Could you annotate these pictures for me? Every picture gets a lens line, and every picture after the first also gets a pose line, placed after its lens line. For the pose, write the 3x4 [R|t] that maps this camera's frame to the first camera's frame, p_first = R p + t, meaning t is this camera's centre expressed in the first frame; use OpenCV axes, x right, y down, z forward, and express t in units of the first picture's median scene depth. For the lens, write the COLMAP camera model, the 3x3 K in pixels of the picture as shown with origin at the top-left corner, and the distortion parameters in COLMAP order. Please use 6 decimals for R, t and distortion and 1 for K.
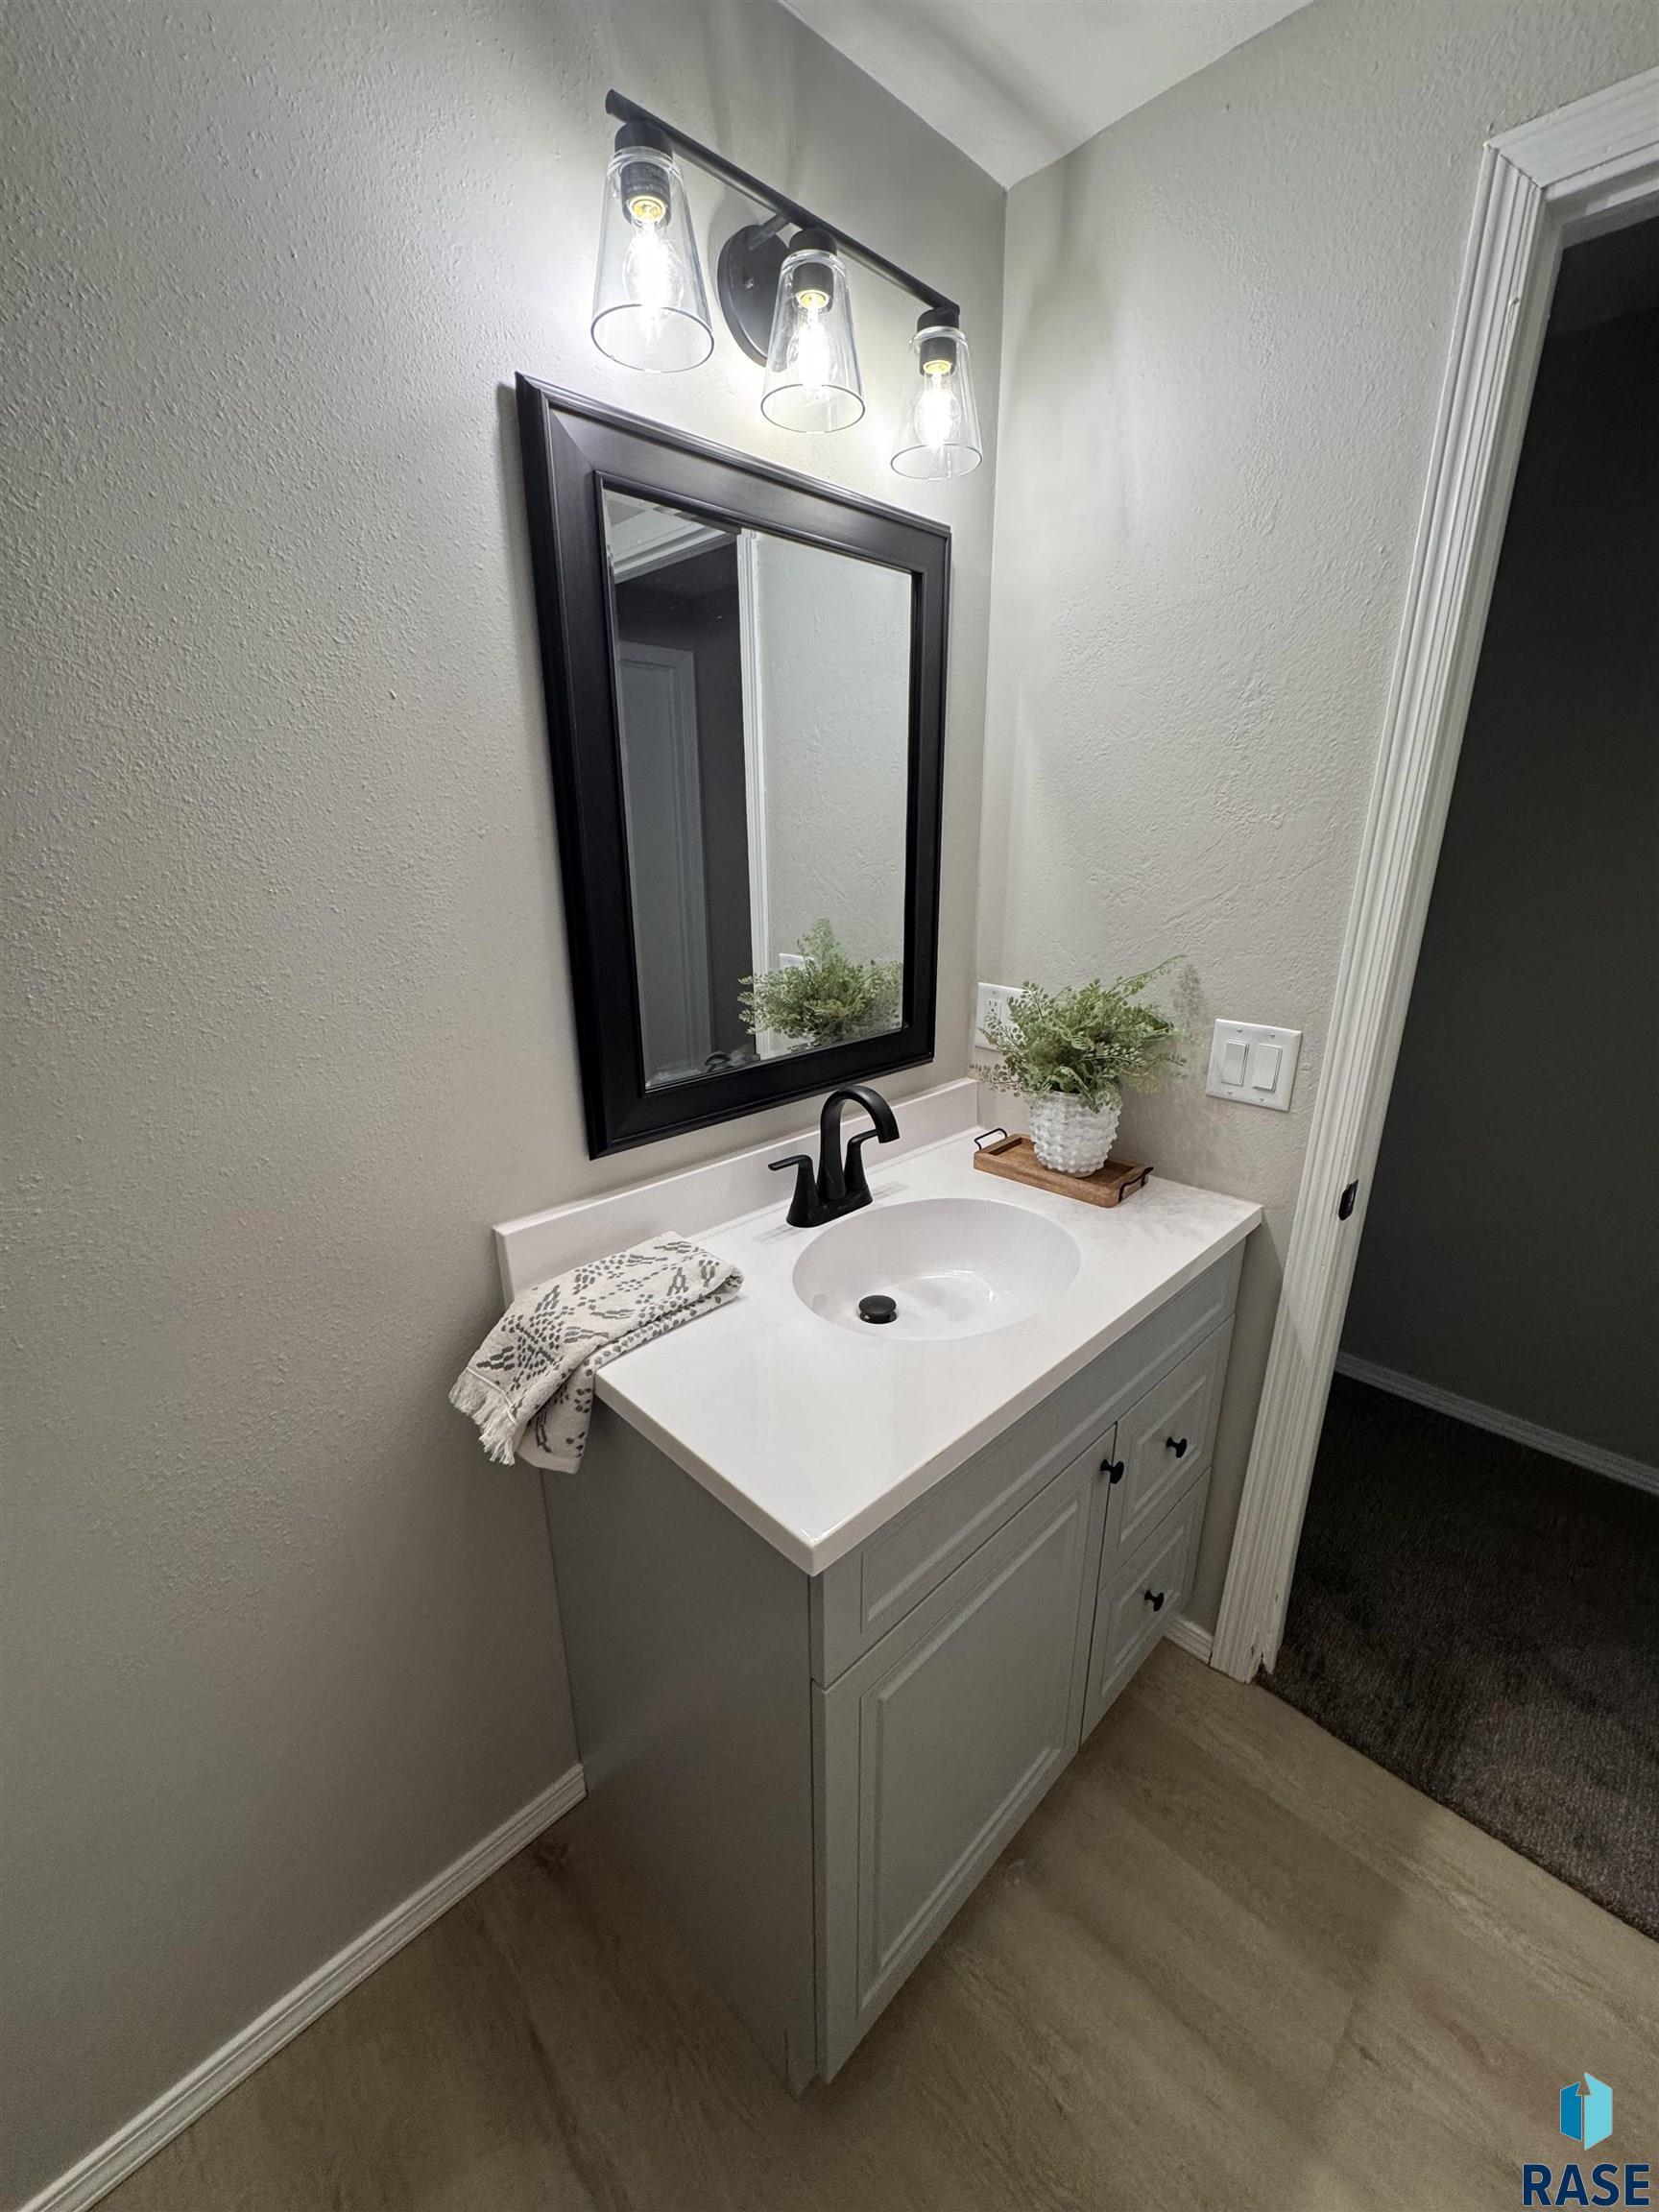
lens RADIAL K [[886.0, 0, 829.5], [0, 886.0, 1106.0], [0, 0, 1]] dist [0.012627, 0.000053]
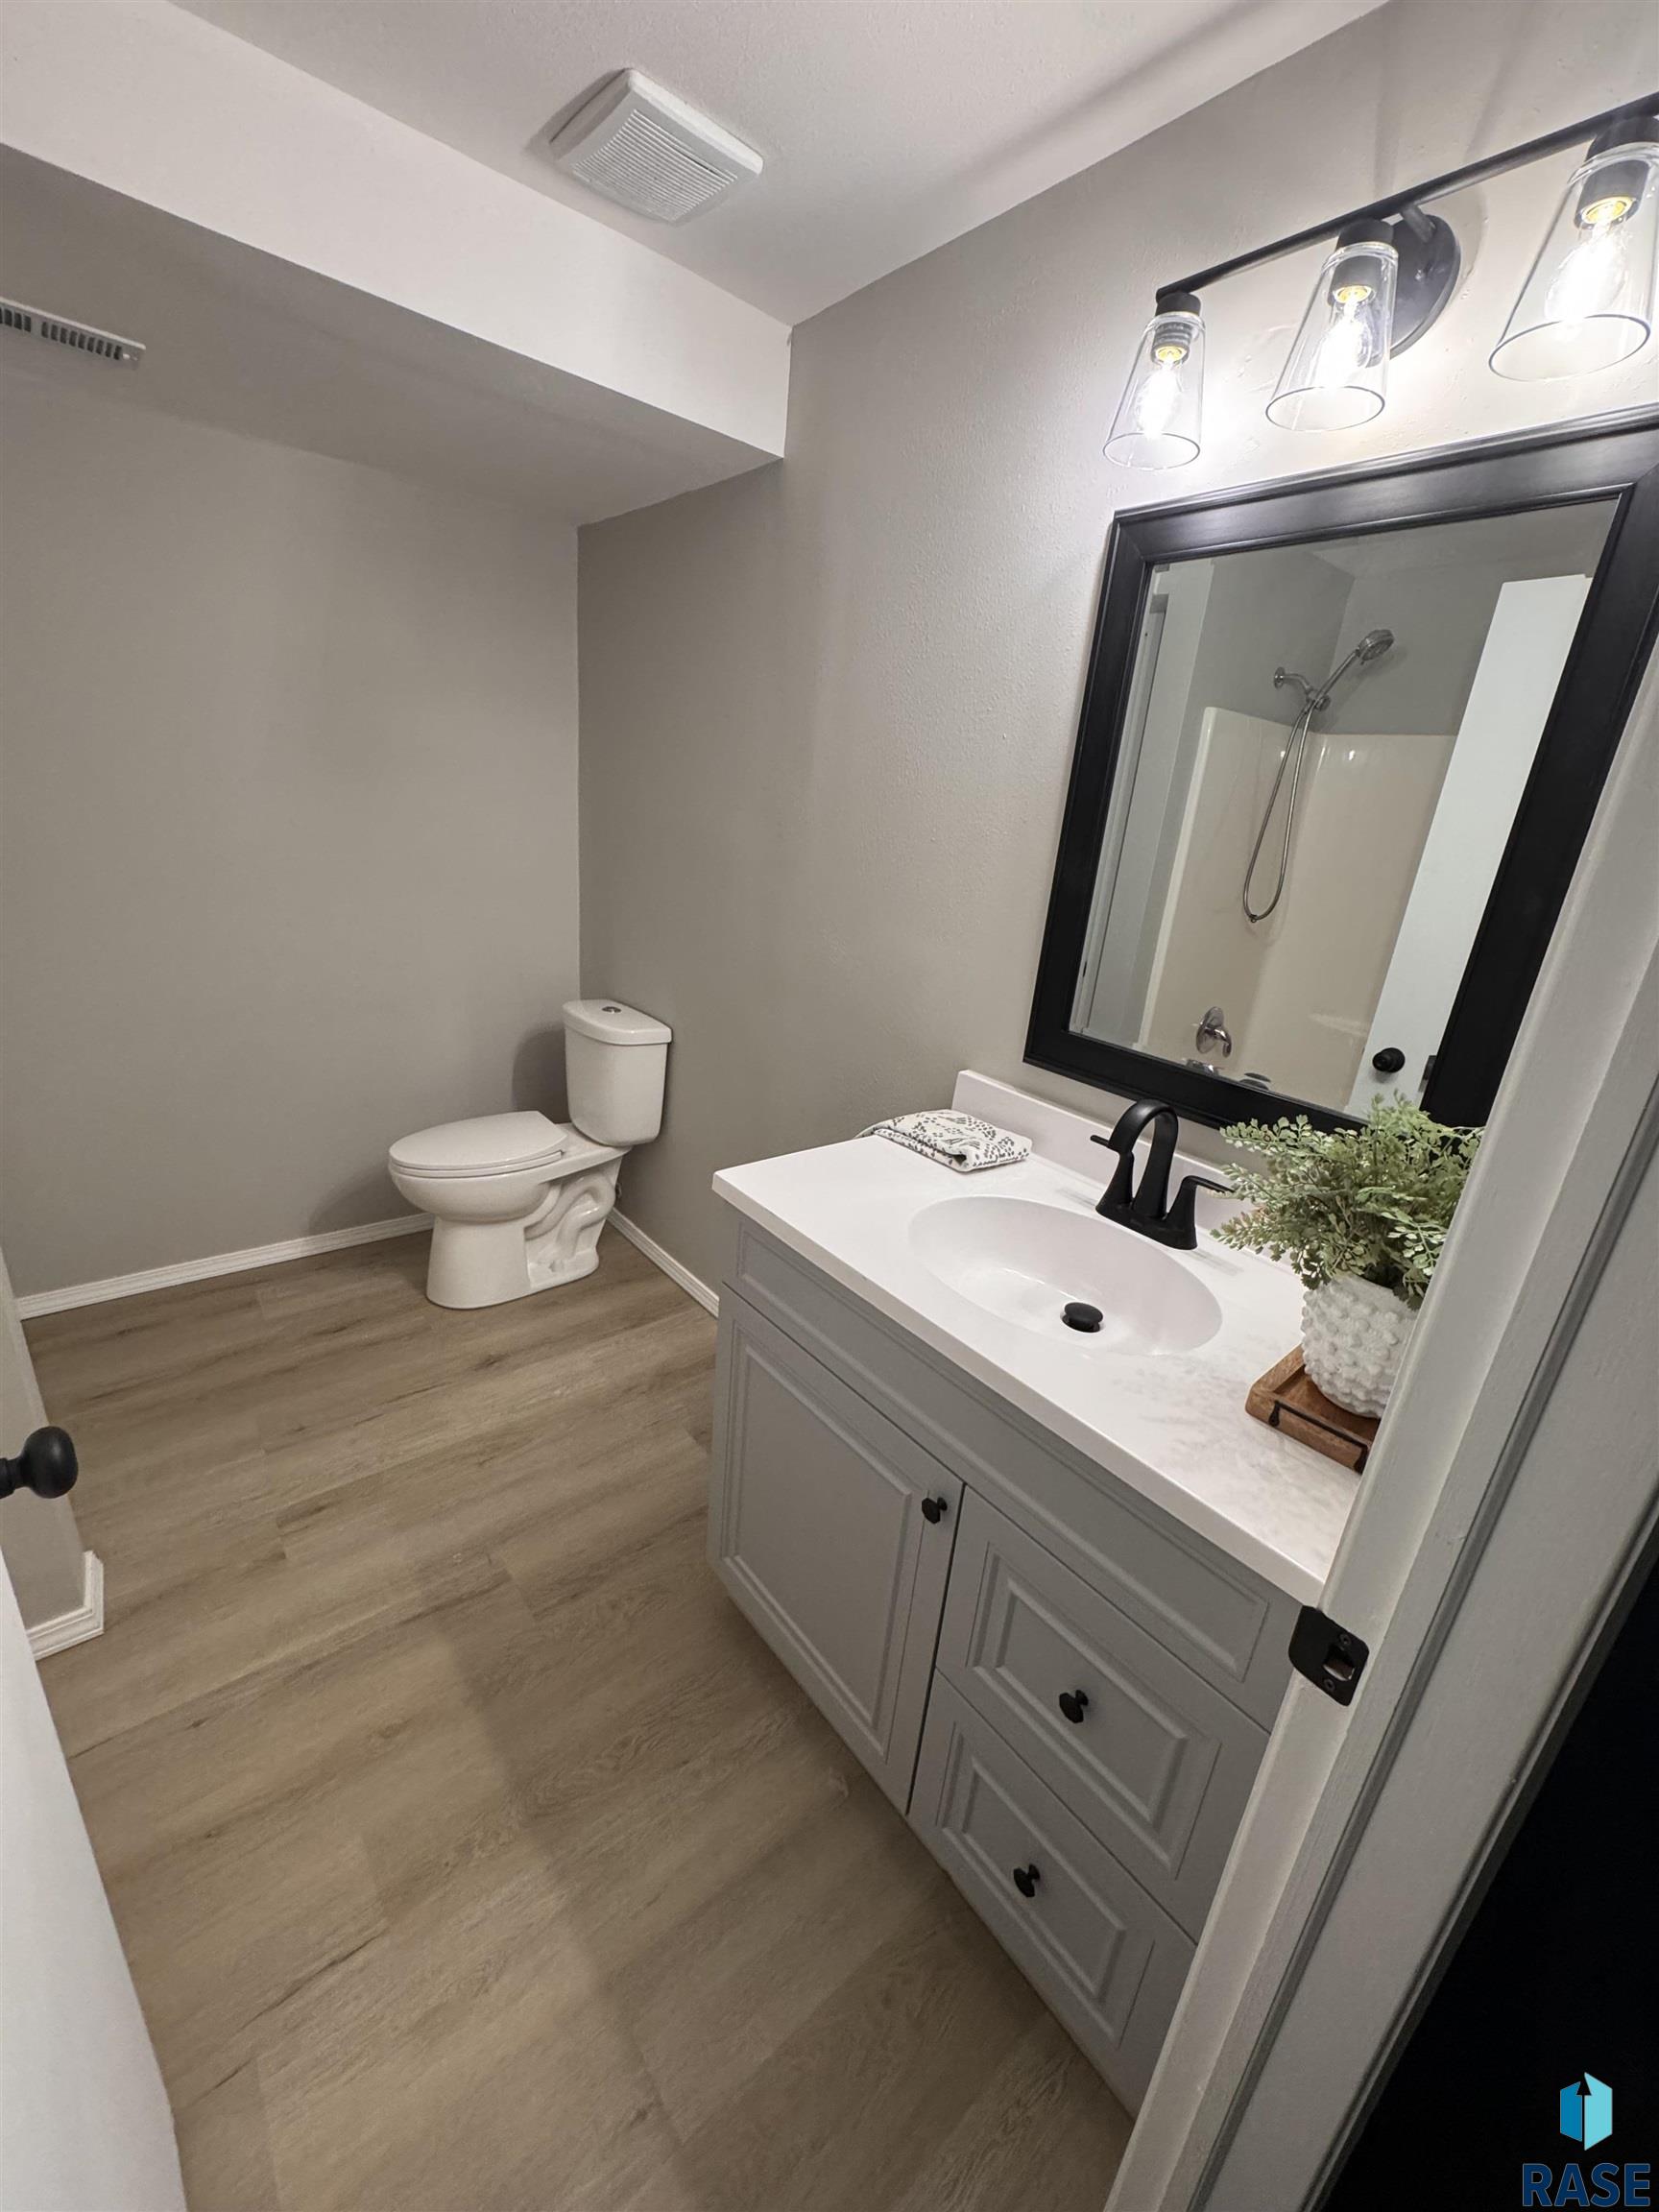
lens RADIAL K [[886.8, 0, 829.5], [0, 886.8, 1106.0], [0, 0, 1]] dist [-0.001426, -0.000098]
pose [[-0.095048, 0.323079, -0.941587, 1.066953], [-0.391350, 0.857584, 0.333760, -0.218643], [0.915320, 0.400213, 0.044925, 0.695324]]
